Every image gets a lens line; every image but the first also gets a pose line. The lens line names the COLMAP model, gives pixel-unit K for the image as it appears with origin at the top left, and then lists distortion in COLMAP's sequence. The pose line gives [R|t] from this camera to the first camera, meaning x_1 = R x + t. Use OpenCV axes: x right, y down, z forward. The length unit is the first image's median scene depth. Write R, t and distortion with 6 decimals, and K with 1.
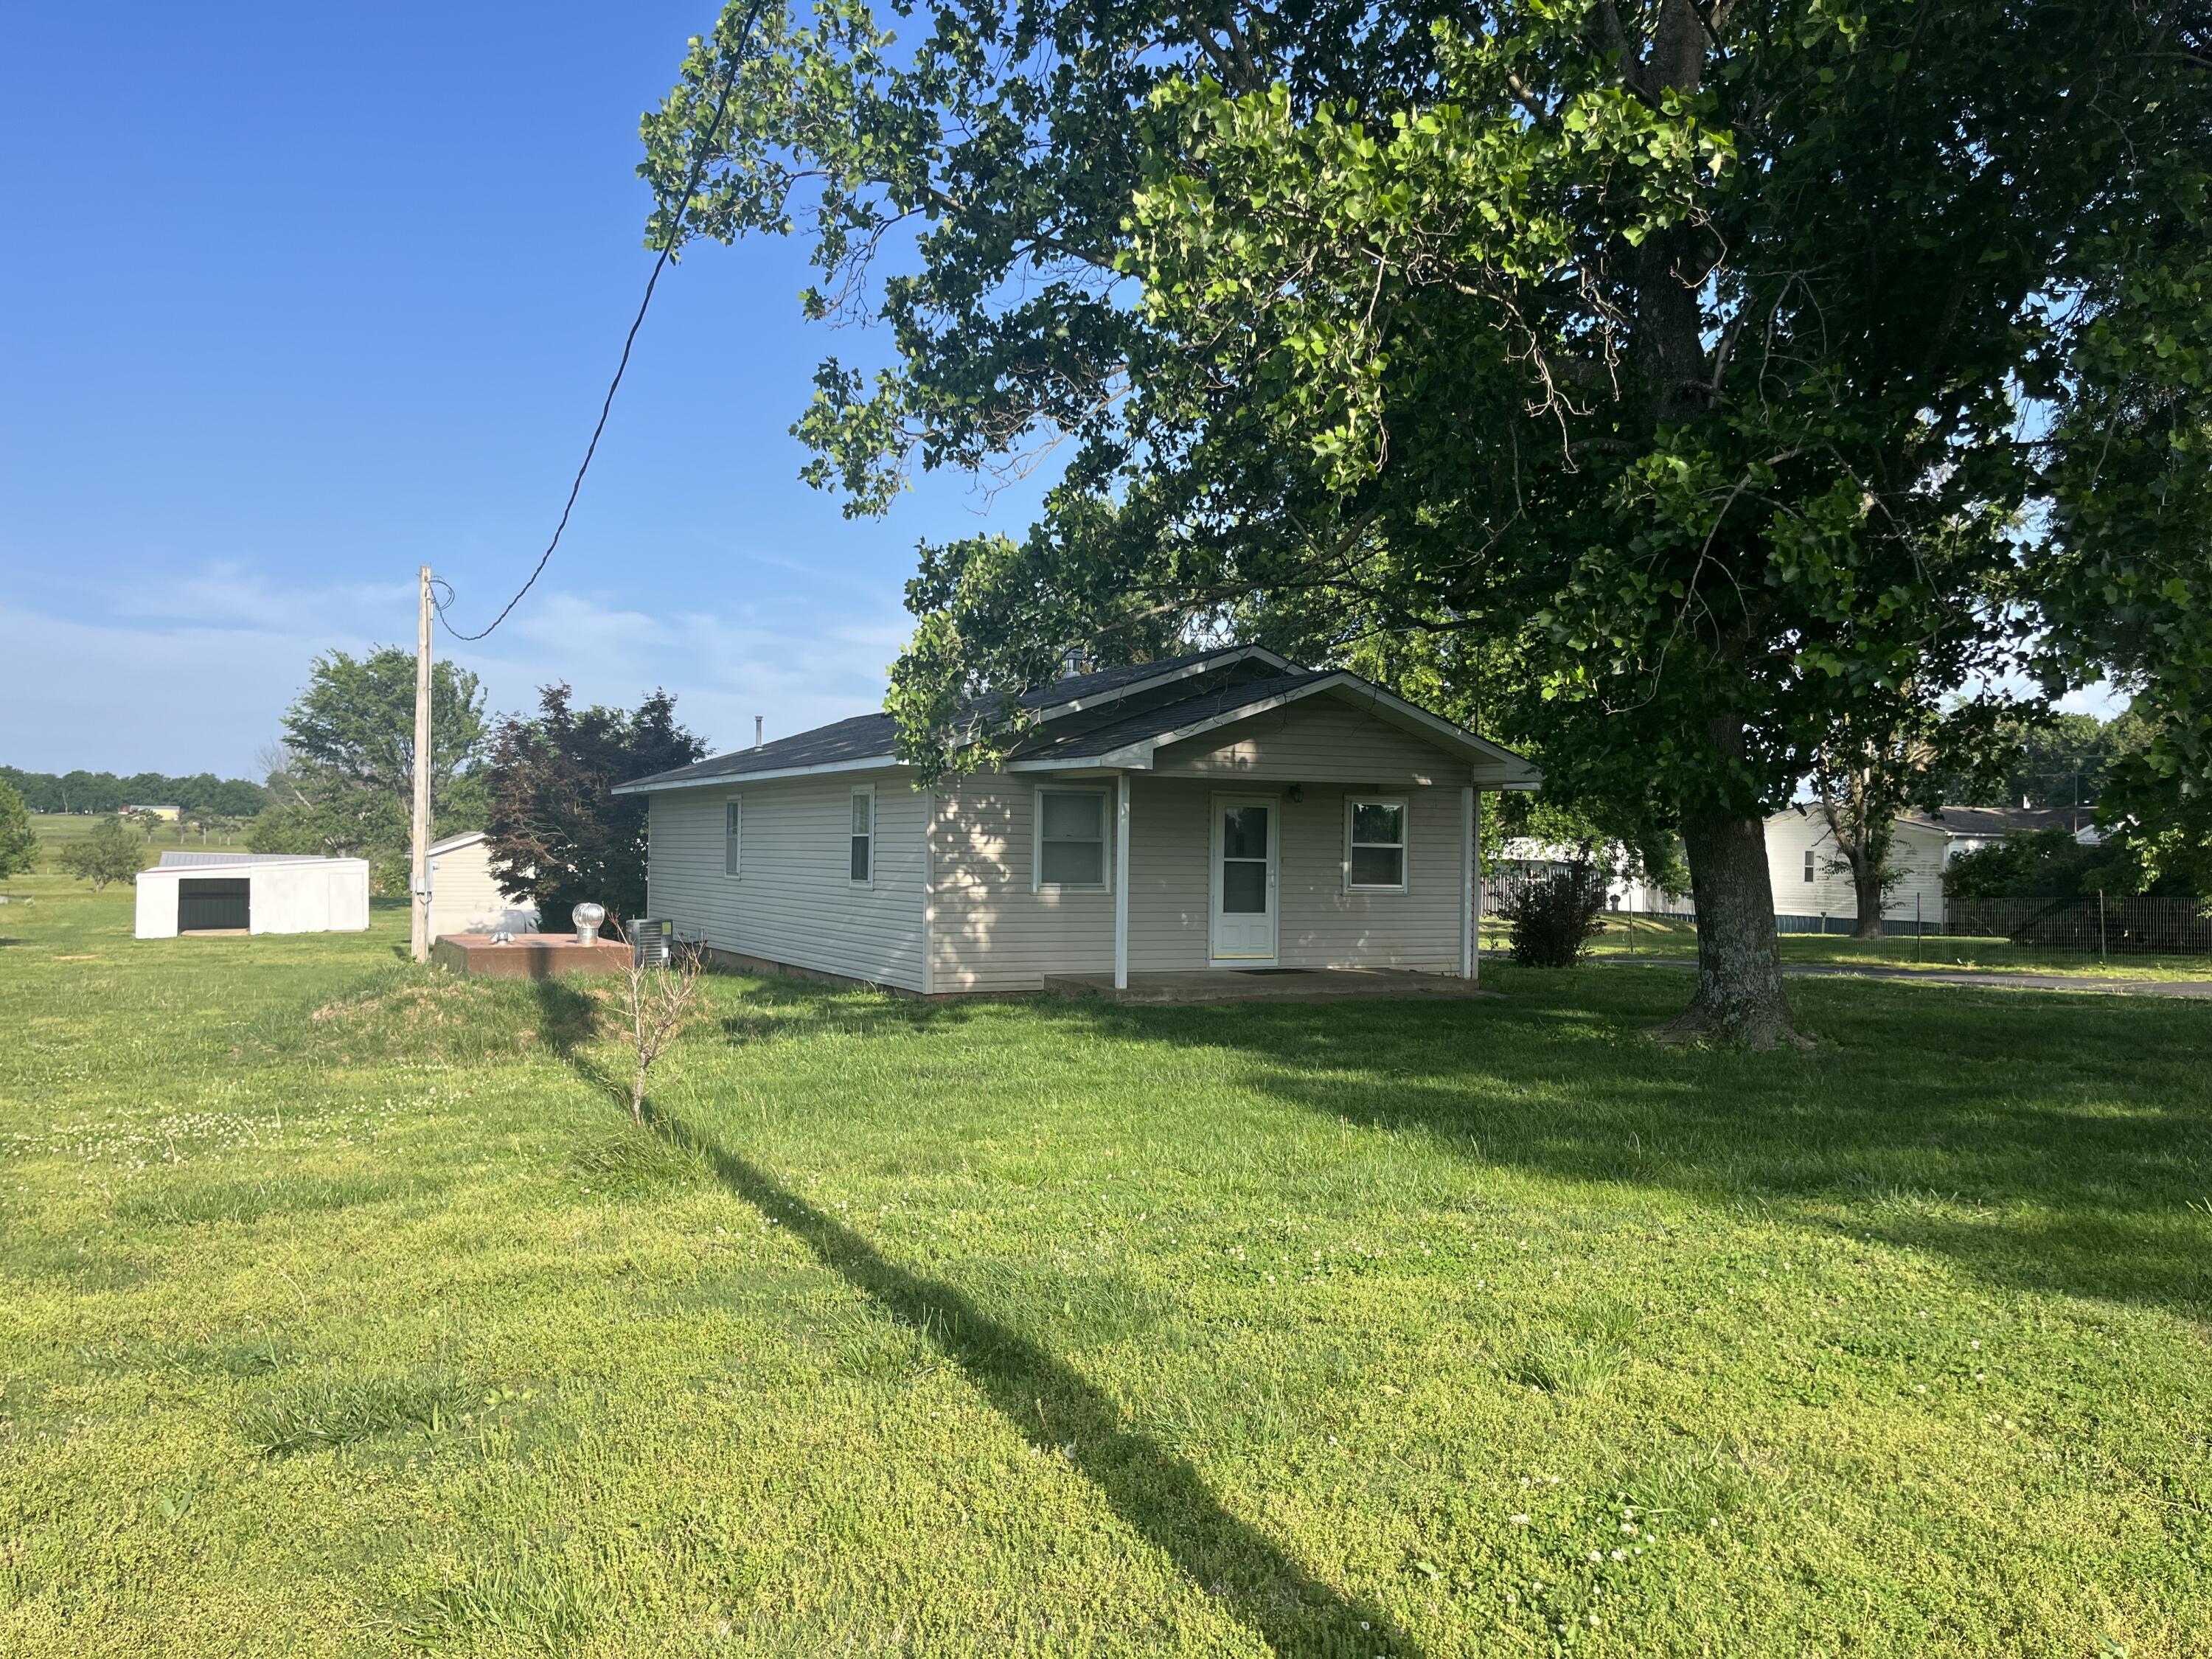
lens RADIAL K [[1702.3, 0, 1111.1], [0, 1702.3, 854.2], [0, 0, 1]] dist [0.034063, -0.011615]
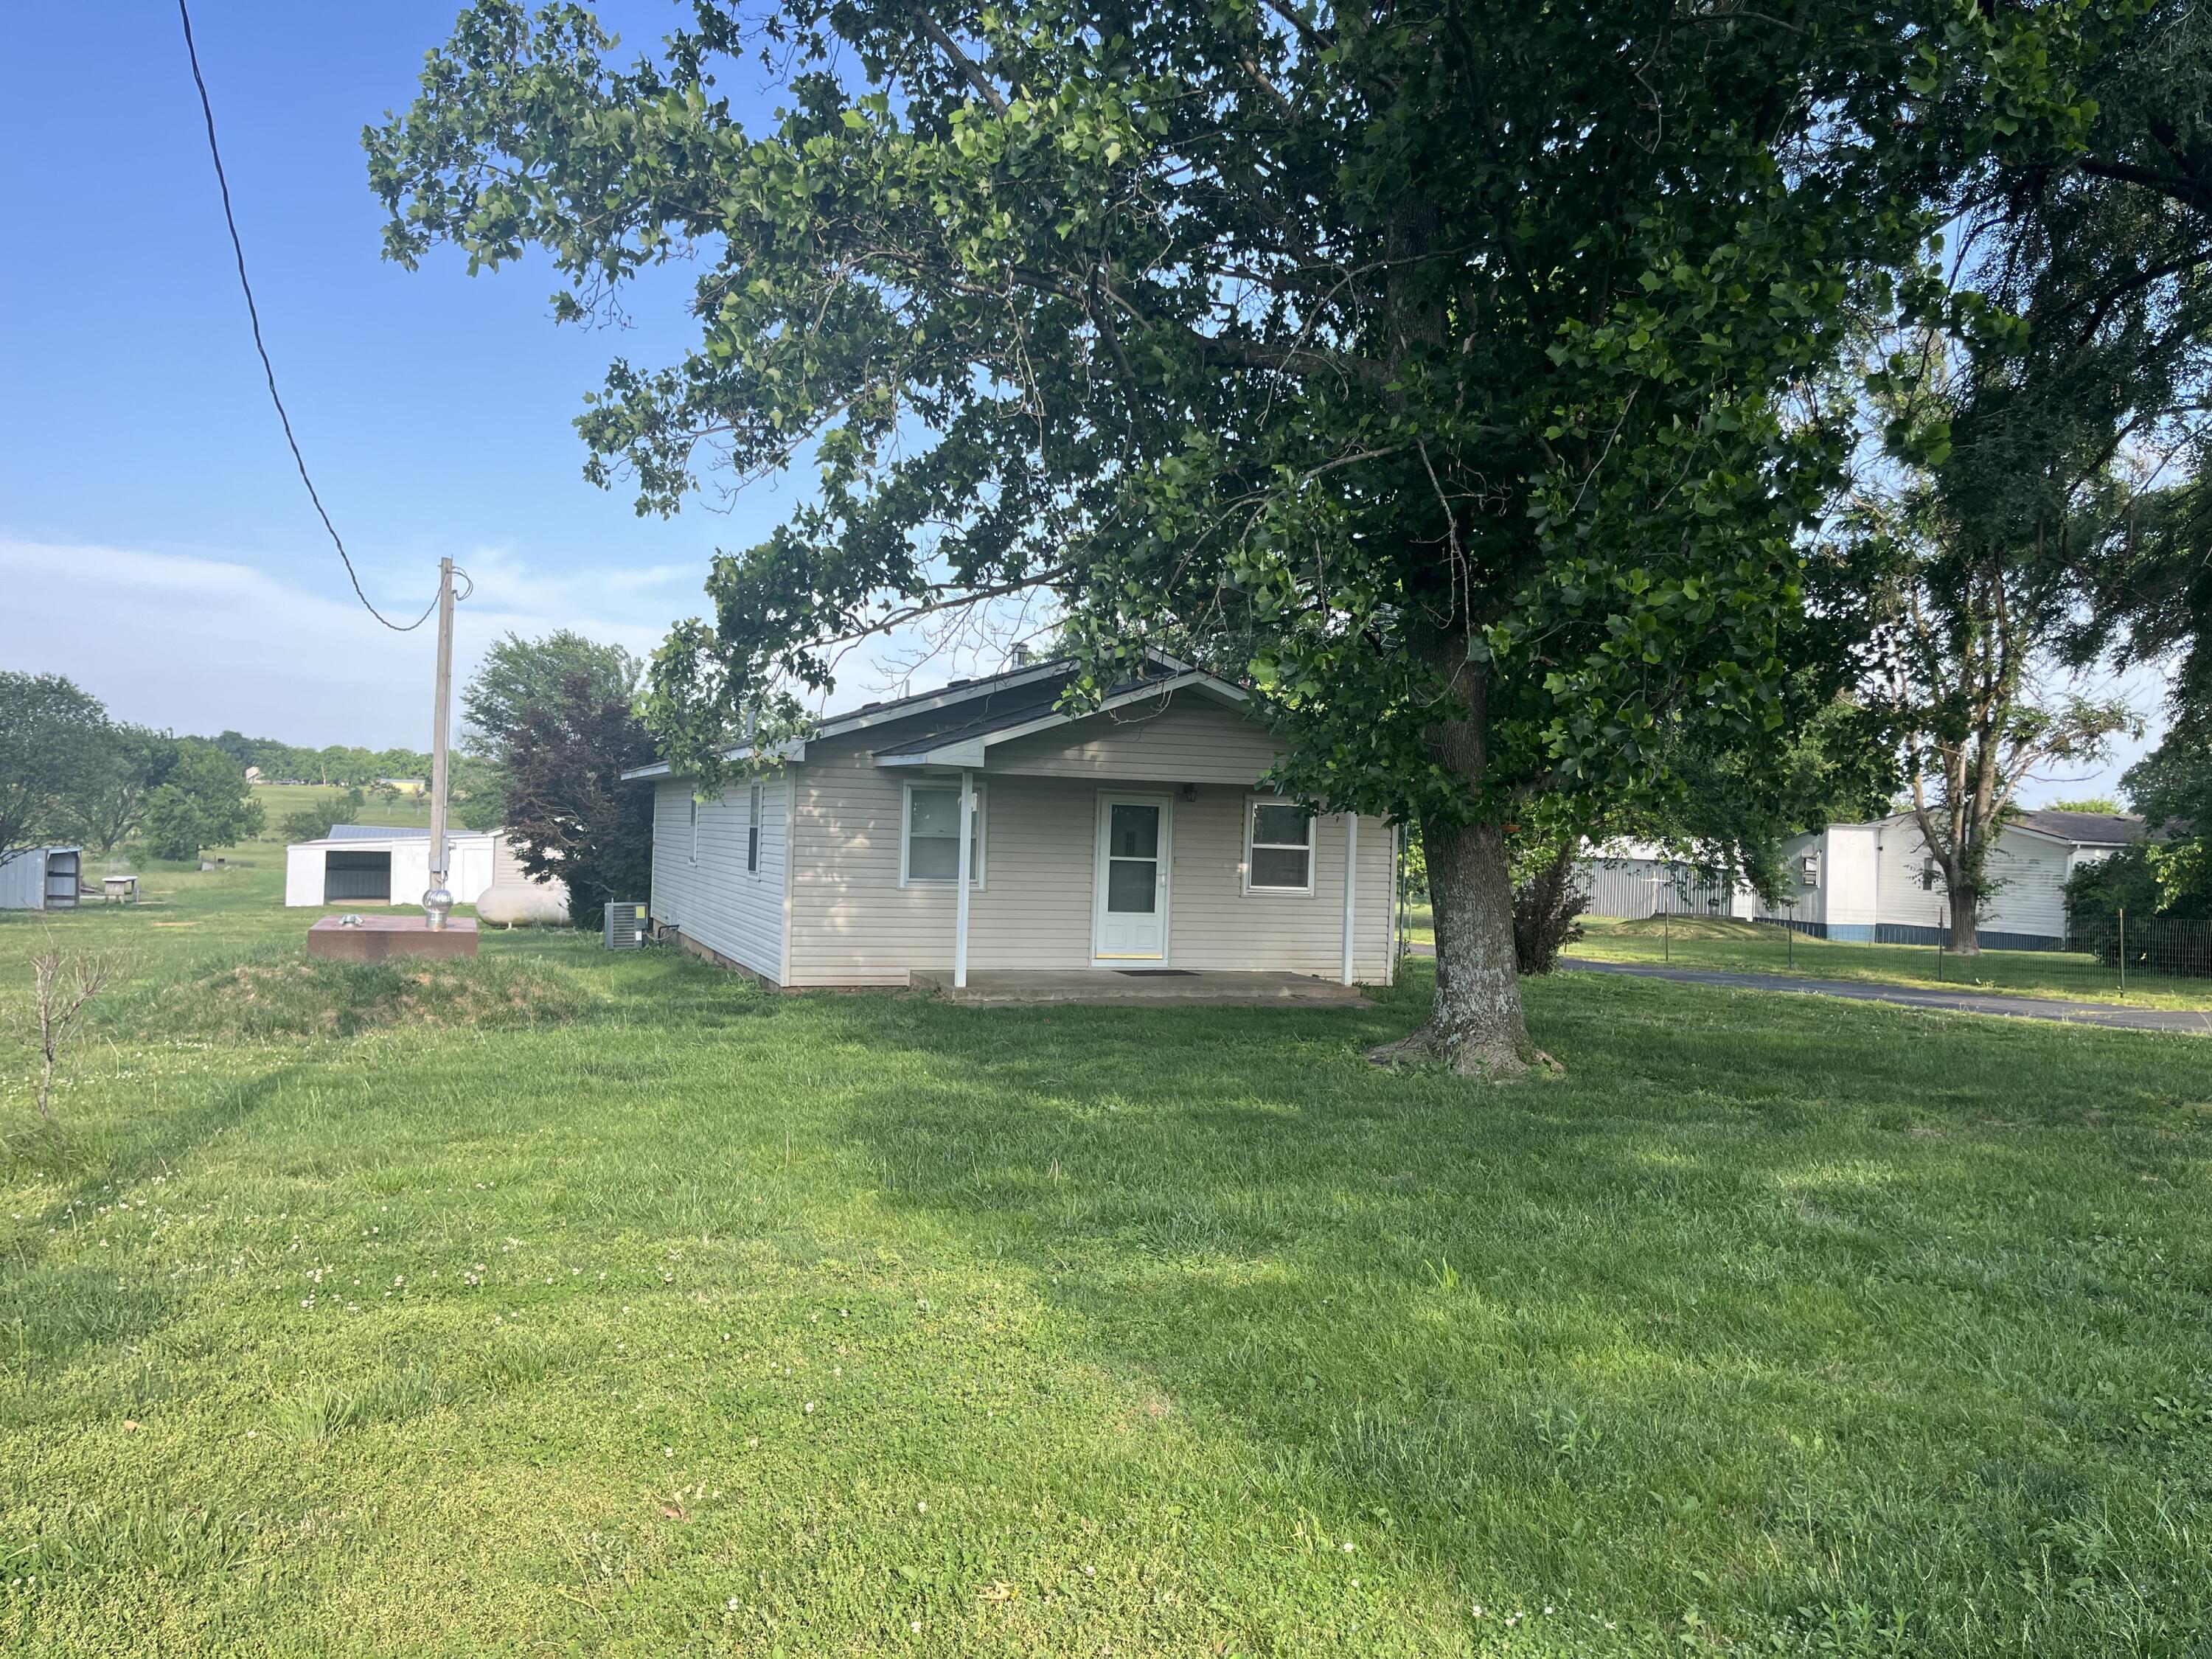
lens RADIAL K [[1702.3, 0, 1111.1], [0, 1702.3, 854.2], [0, 0, 1]] dist [0.034063, -0.011615]
pose [[0.992884, 0.020851, -0.117243, 0.123225], [-0.019940, 0.999761, 0.008939, -0.005497], [0.117401, -0.006537, 0.993063, 0.011415]]
